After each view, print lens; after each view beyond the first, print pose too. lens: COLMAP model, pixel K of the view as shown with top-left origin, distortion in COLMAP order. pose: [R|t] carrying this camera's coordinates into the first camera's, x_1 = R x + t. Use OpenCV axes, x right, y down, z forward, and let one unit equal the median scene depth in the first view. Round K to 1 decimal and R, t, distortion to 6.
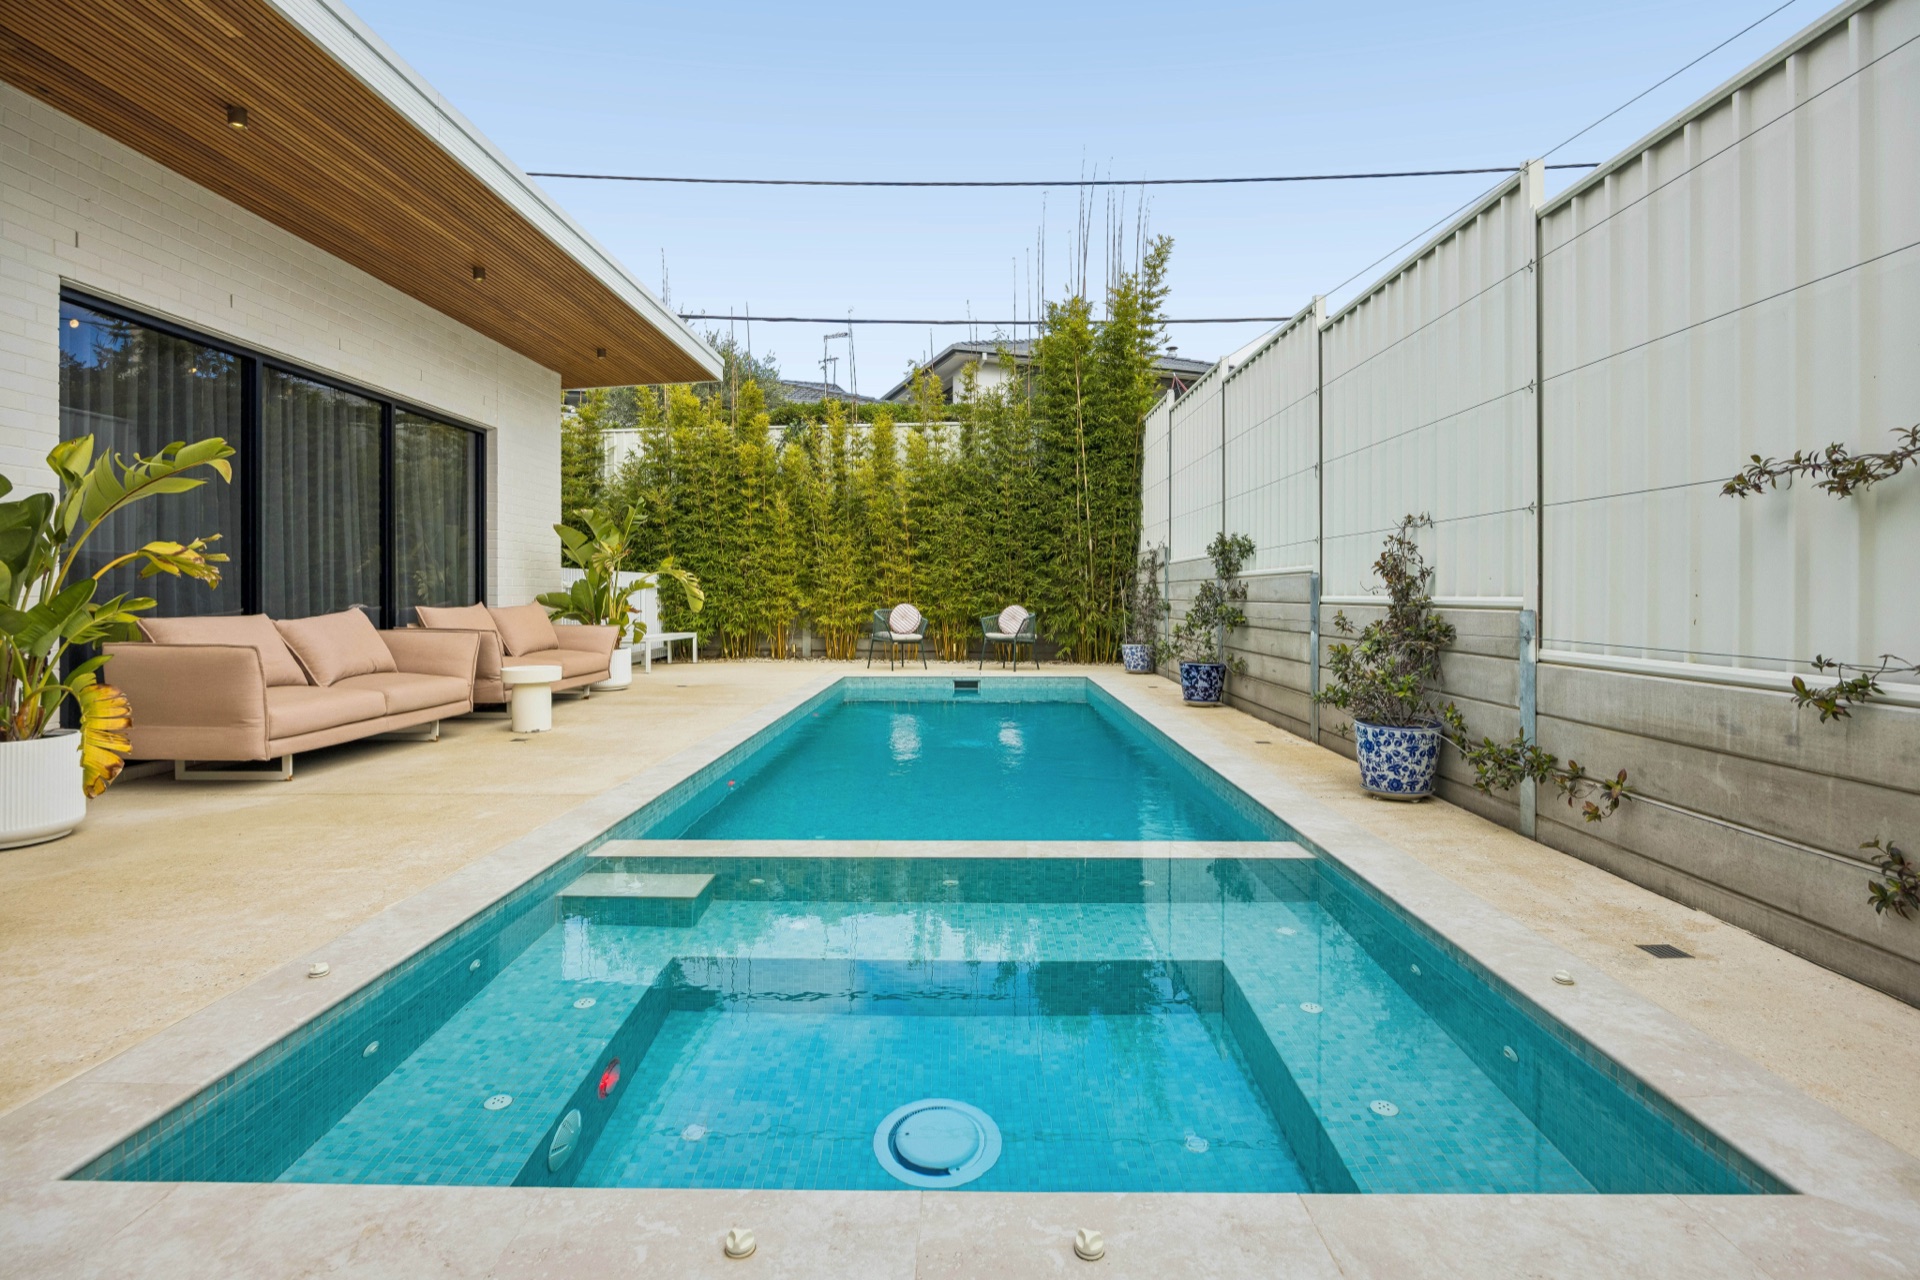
lens RADIAL K [[959.7, 0, 936.7], [0, 959.7, 600.4], [0, 0, 1]] dist [-0.001028, -0.006809]
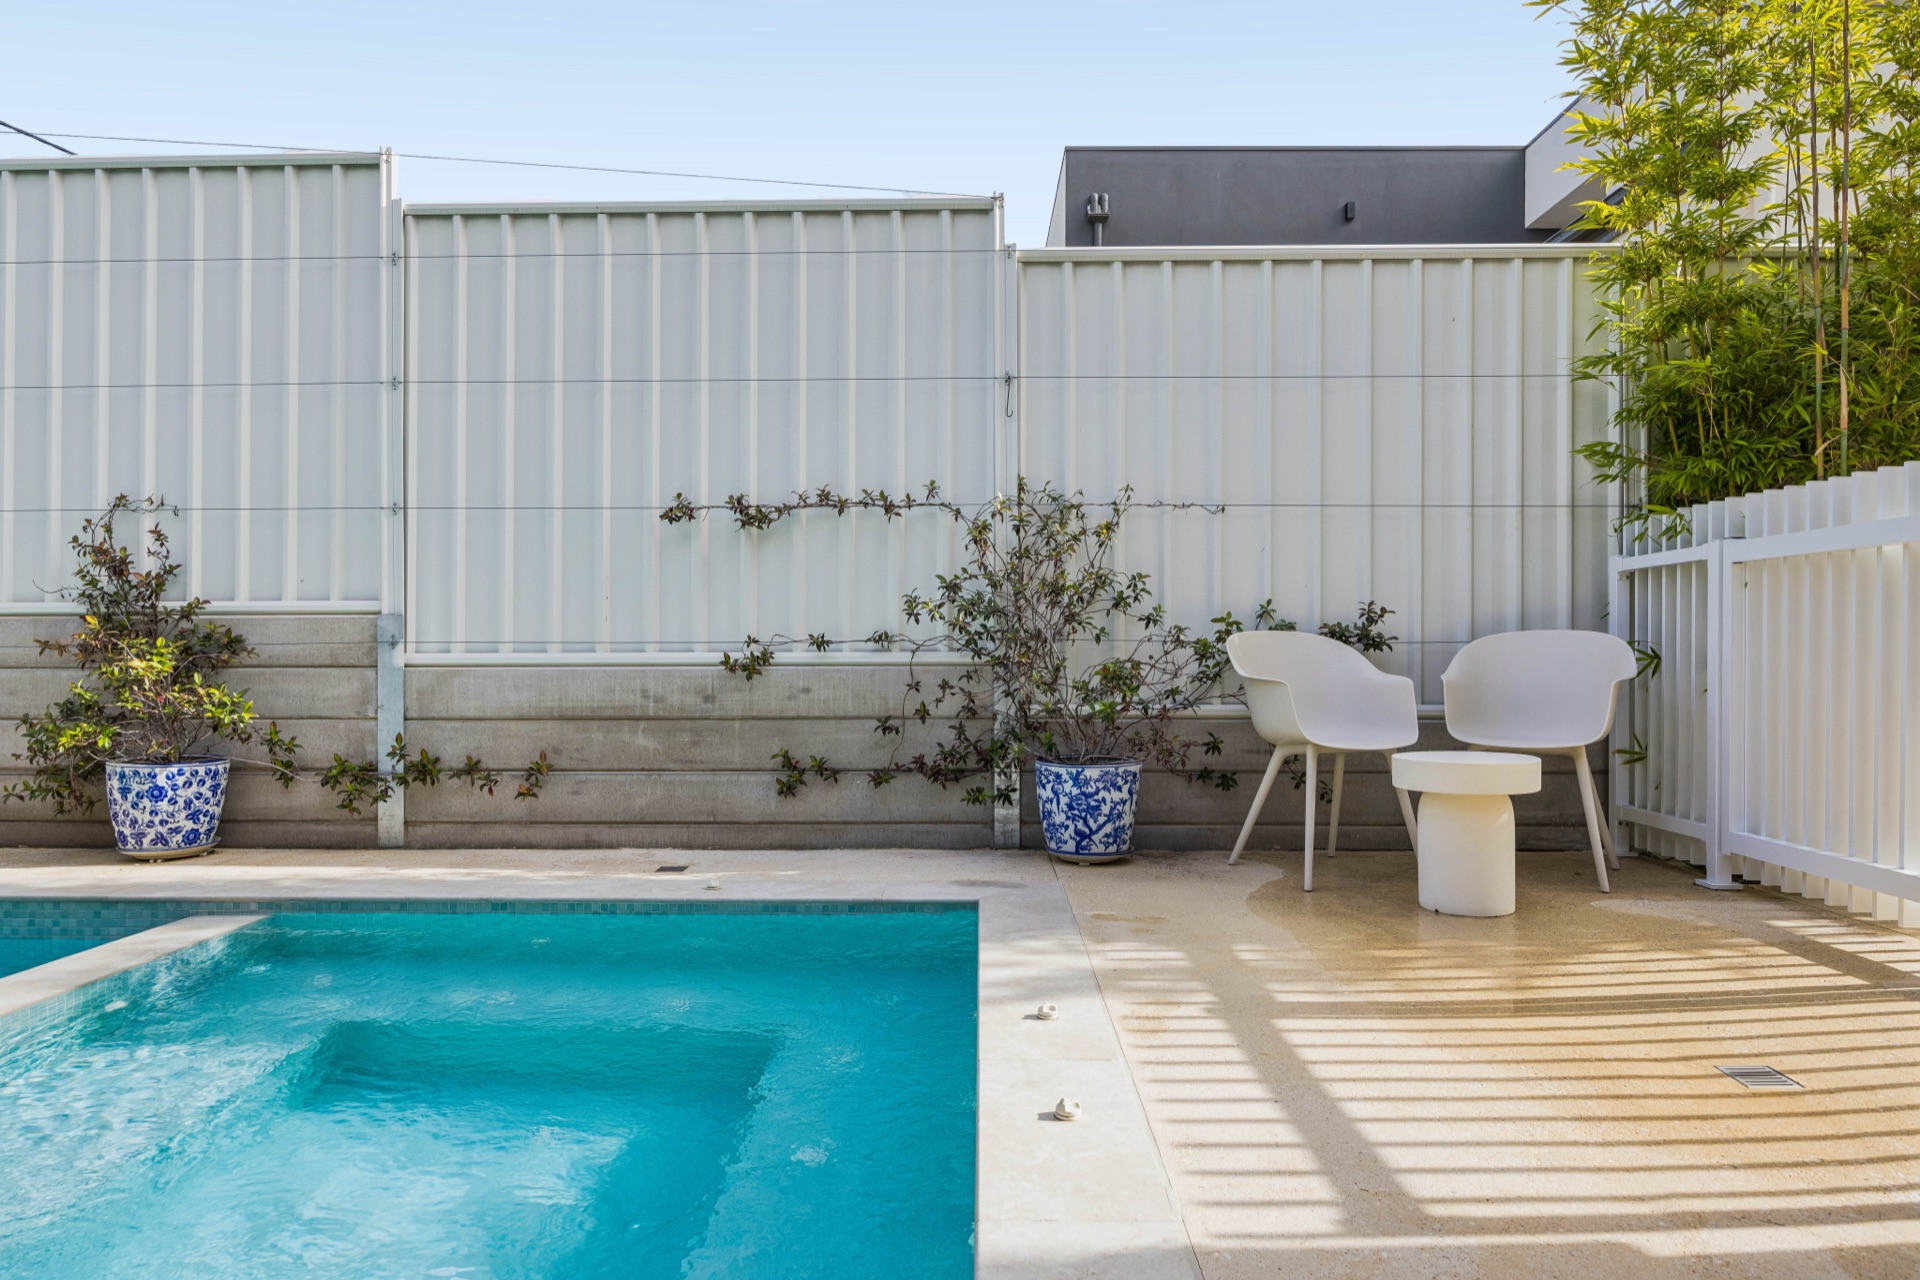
lens RADIAL K [[1194.2, 0, 961.8], [0, 1194.2, 654.8], [0, 0, 1]] dist [-0.008504, 0.004774]
pose [[-0.010289, 0.003493, 0.999941, -0.369427], [0.009599, 0.999948, -0.003394, 0.037739], [-0.999901, 0.009564, -0.010322, 0.268813]]
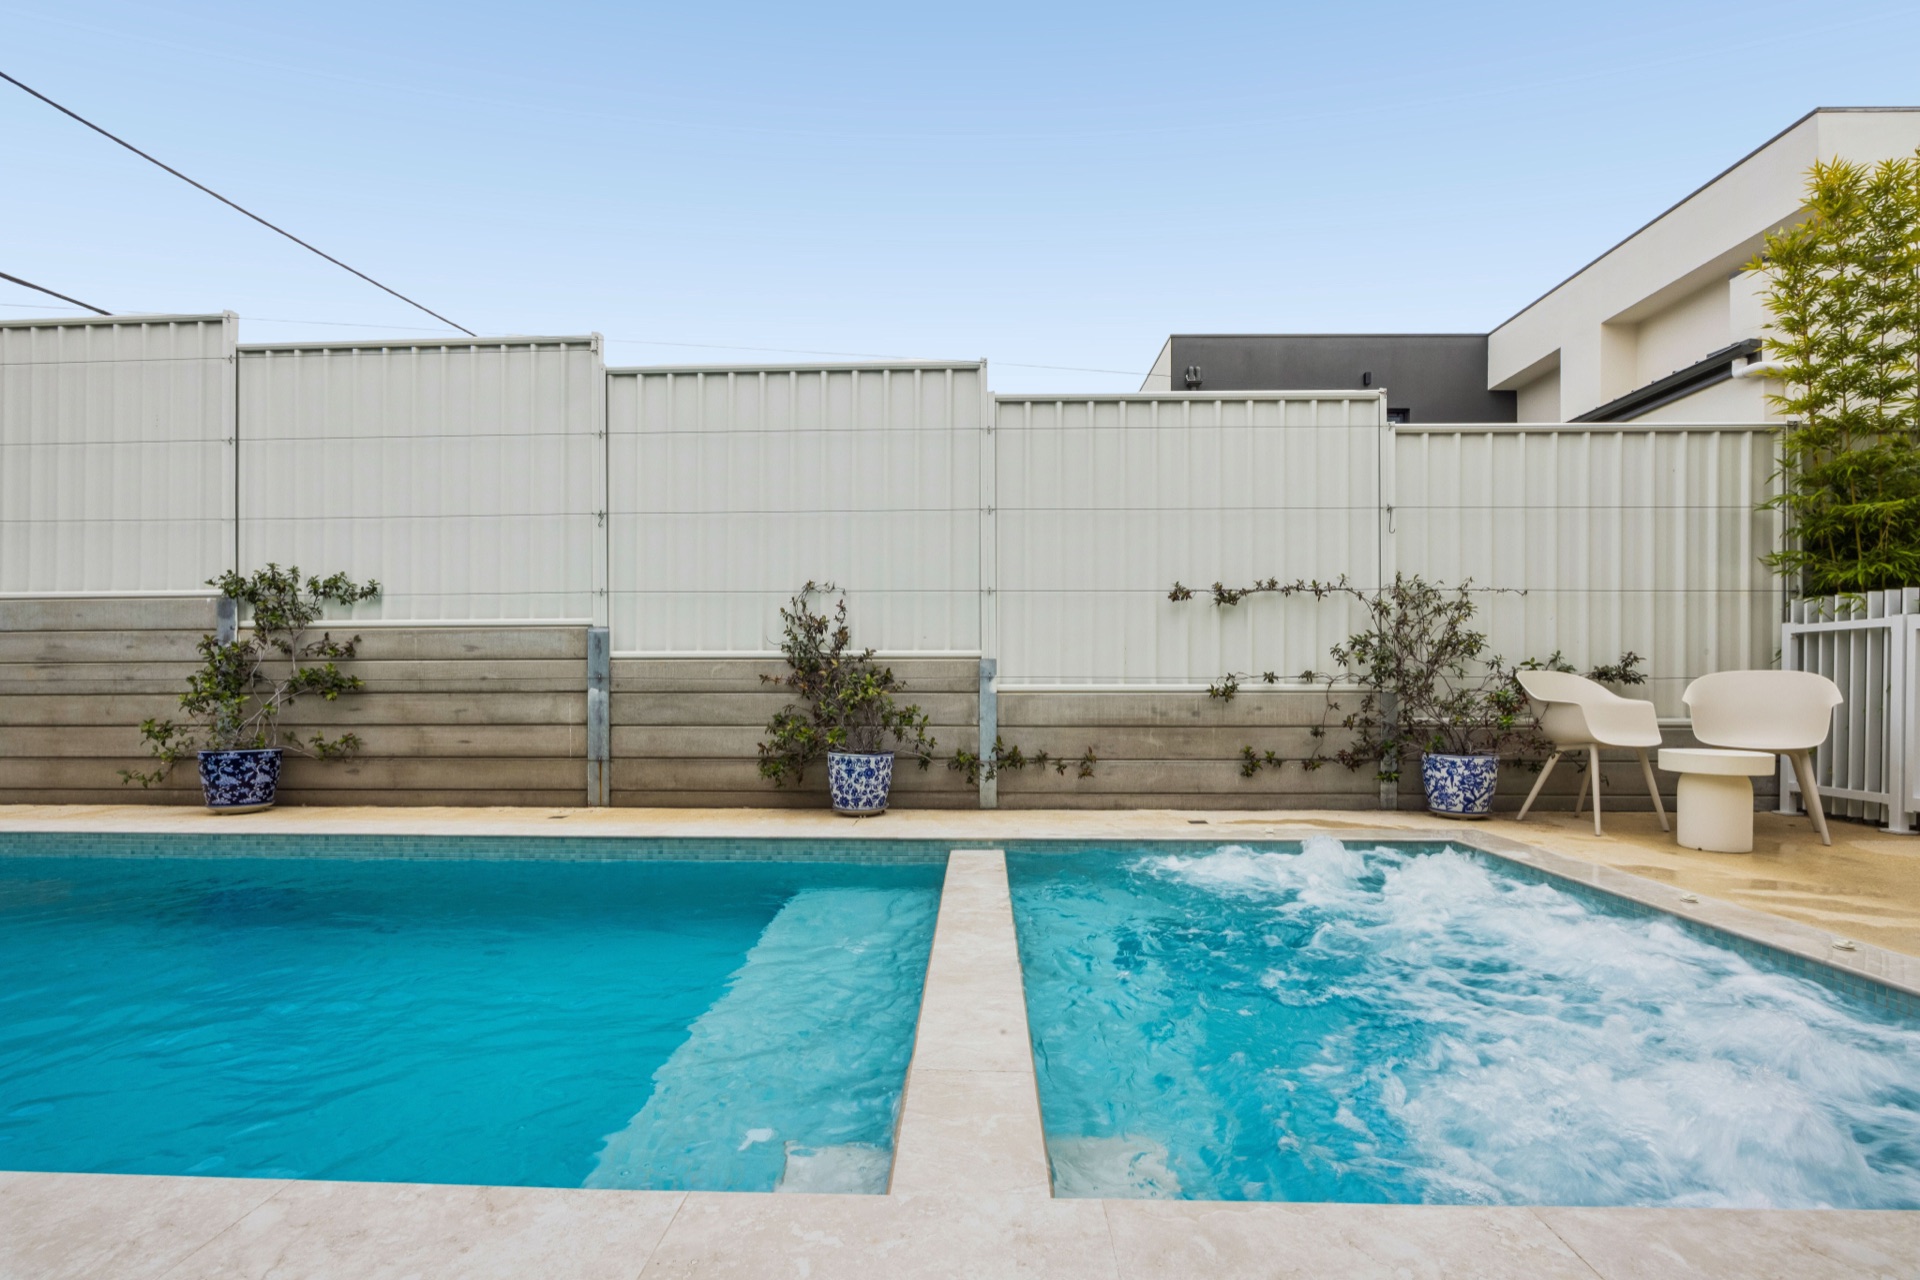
lens RADIAL K [[844.7, 0, 939.6], [0, 844.7, 692.1], [0, 0, 1]] dist [-0.009738, -0.000460]
pose [[0.000955, -0.008076, 0.999967, -0.443556], [0.007857, 0.999937, 0.008069, 0.031489], [-0.999969, 0.007849, 0.001019, 0.666612]]
